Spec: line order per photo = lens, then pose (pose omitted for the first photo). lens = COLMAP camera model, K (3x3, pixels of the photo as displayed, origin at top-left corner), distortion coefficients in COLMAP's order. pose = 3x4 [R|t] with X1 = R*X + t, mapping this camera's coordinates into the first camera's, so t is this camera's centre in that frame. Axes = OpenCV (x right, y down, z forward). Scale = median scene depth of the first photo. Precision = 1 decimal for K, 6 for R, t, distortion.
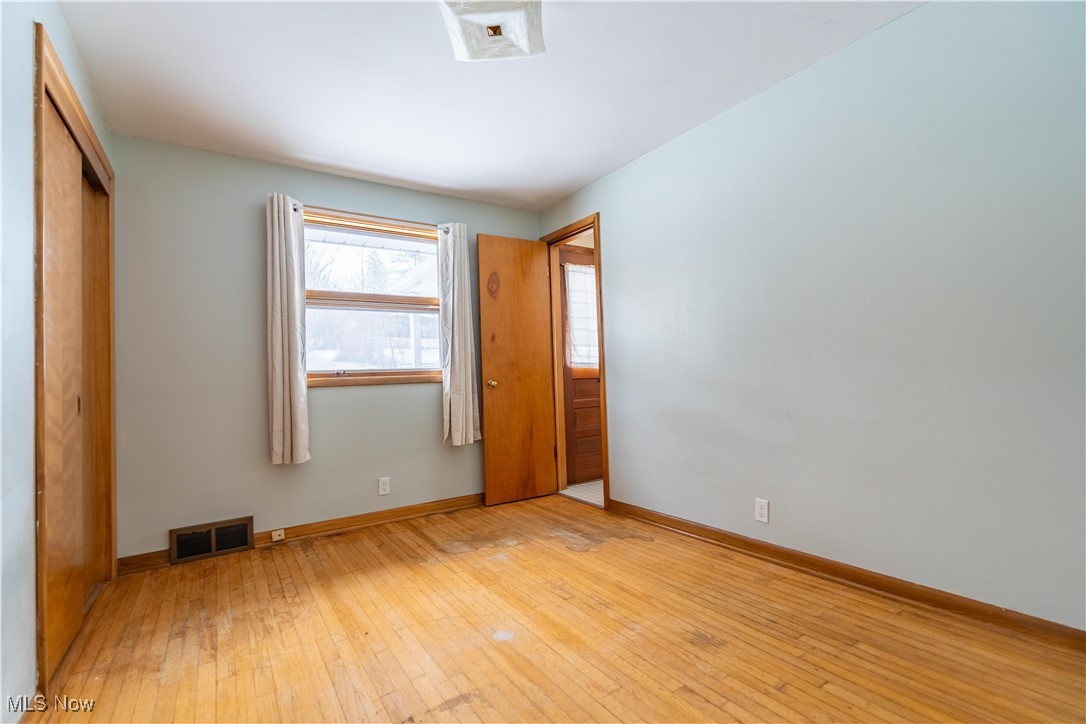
lens RADIAL K [[485.0, 0, 546.6], [0, 485.0, 363.7], [0, 0, 1]] dist [-0.015797, 0.005438]
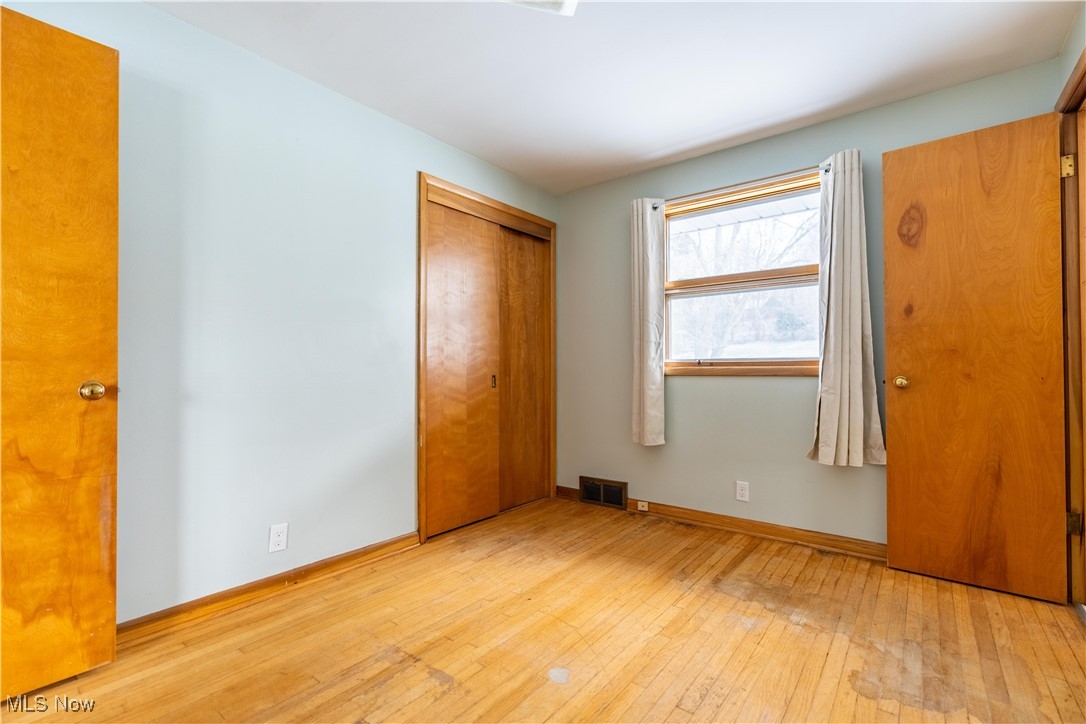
lens RADIAL K [[485.0, 0, 546.6], [0, 485.0, 363.7], [0, 0, 1]] dist [-0.015797, 0.005438]
pose [[0.303911, 0.022071, -0.952445, 0.450660], [0.015027, 0.999496, 0.027956, -0.010313], [0.952582, -0.022809, 0.303426, 0.463493]]
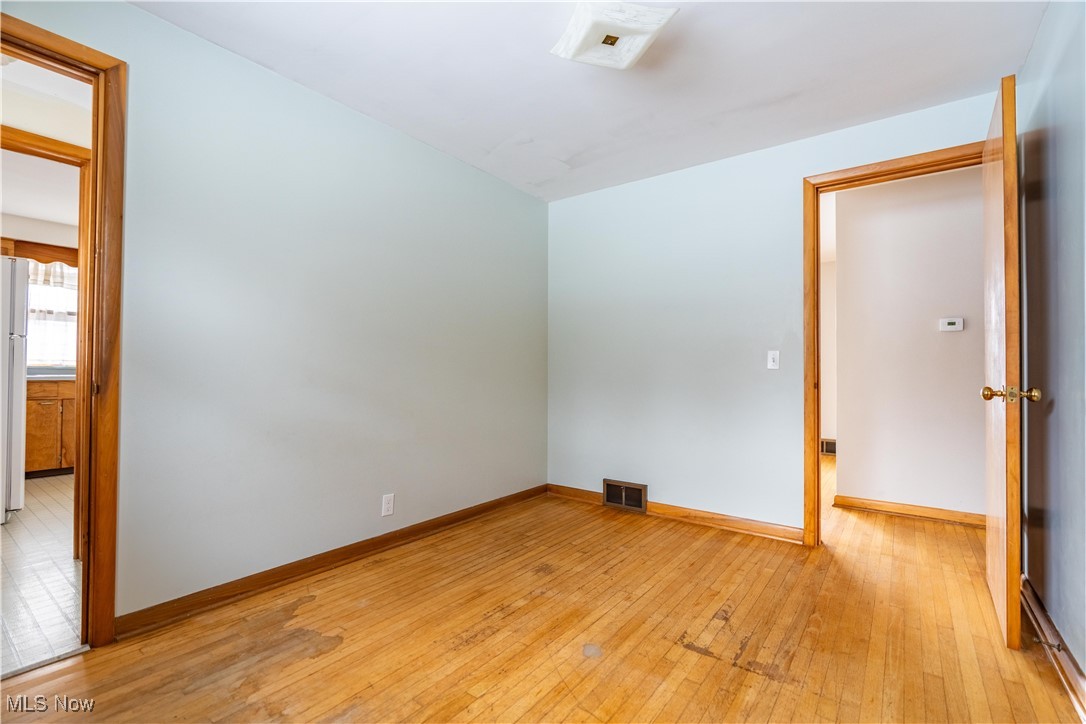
lens RADIAL K [[485.0, 0, 546.6], [0, 485.0, 363.7], [0, 0, 1]] dist [-0.015797, 0.005438]
pose [[-0.327165, 0.042856, 0.943995, -0.621624], [-0.018375, 0.998494, -0.051699, 0.032005], [-0.944789, -0.034260, -0.325885, 0.896213]]
